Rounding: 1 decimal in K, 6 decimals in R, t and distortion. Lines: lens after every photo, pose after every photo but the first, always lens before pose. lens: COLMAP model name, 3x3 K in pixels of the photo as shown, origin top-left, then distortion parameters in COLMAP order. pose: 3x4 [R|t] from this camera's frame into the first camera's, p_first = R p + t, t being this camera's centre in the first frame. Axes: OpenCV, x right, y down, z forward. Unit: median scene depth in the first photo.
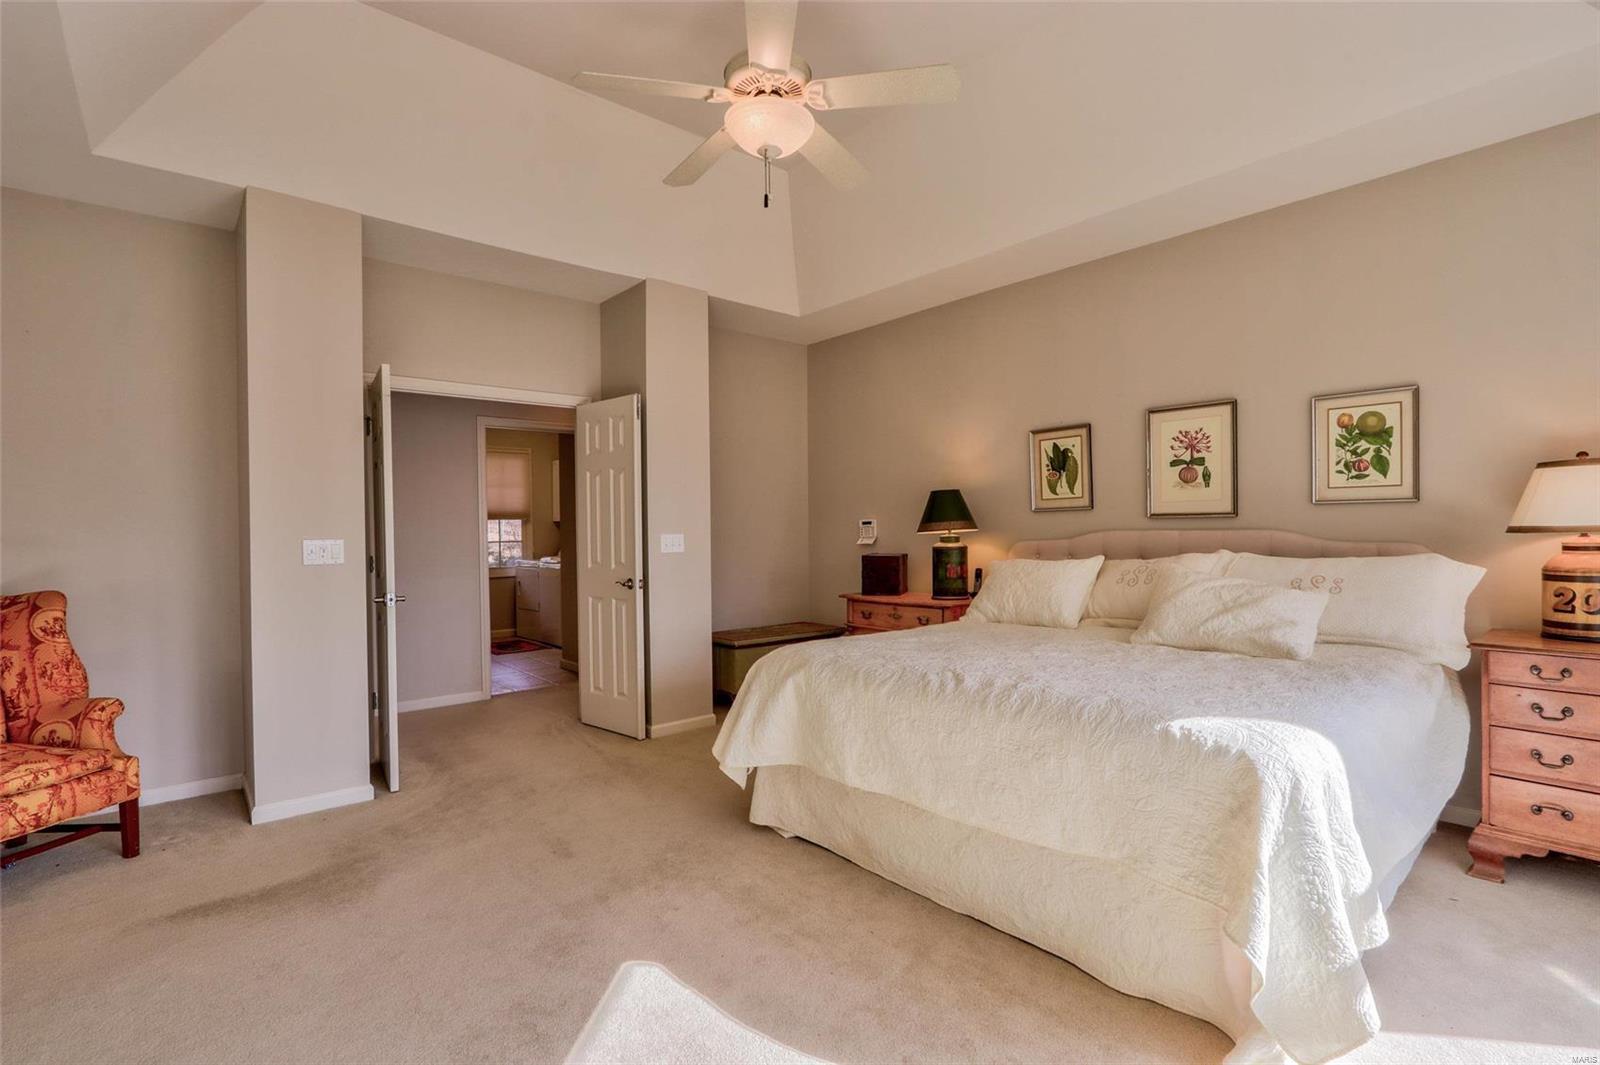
lens RADIAL K [[727.8, 0, 799.8], [0, 727.8, 532.9], [0, 0, 1]] dist [-0.004160, -0.000301]
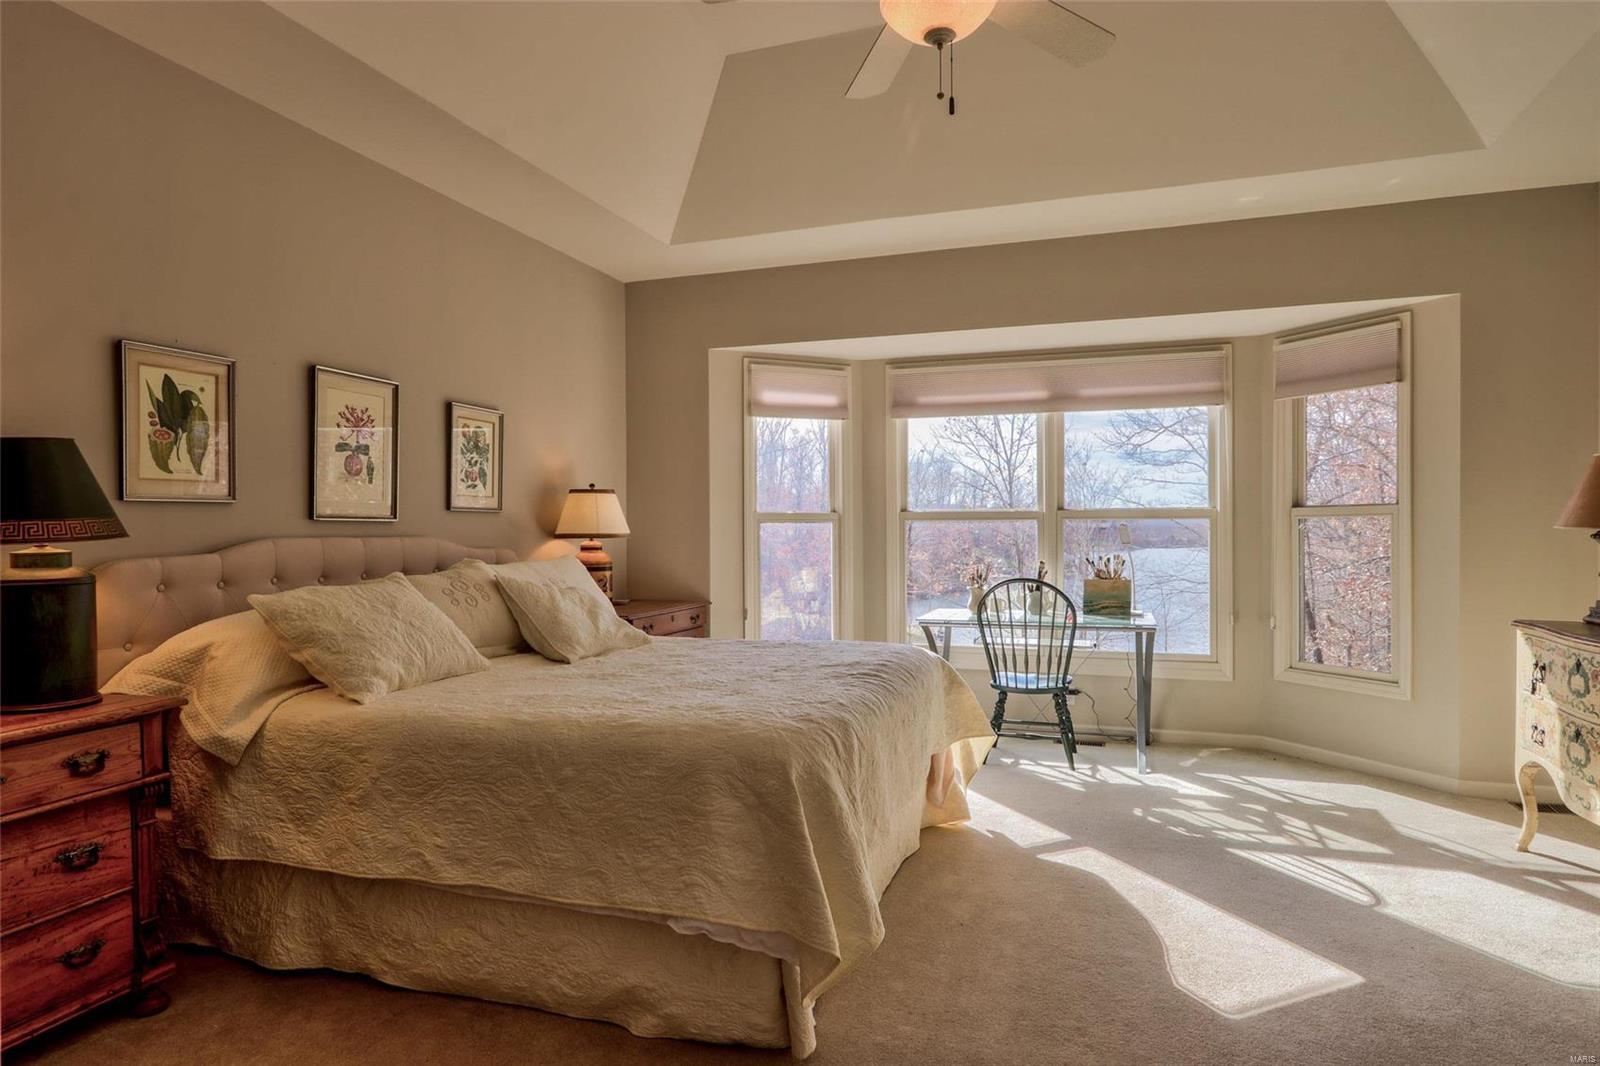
lens RADIAL K [[955.2, 0, 798.5], [0, 955.2, 532.2], [0, 0, 1]] dist [-0.000677, -0.000241]
pose [[-0.510925, 0.005666, 0.859607, -0.564514], [0.008459, 0.999963, -0.001563, -0.003869], [-0.859584, 0.006473, -0.510954, 1.107414]]
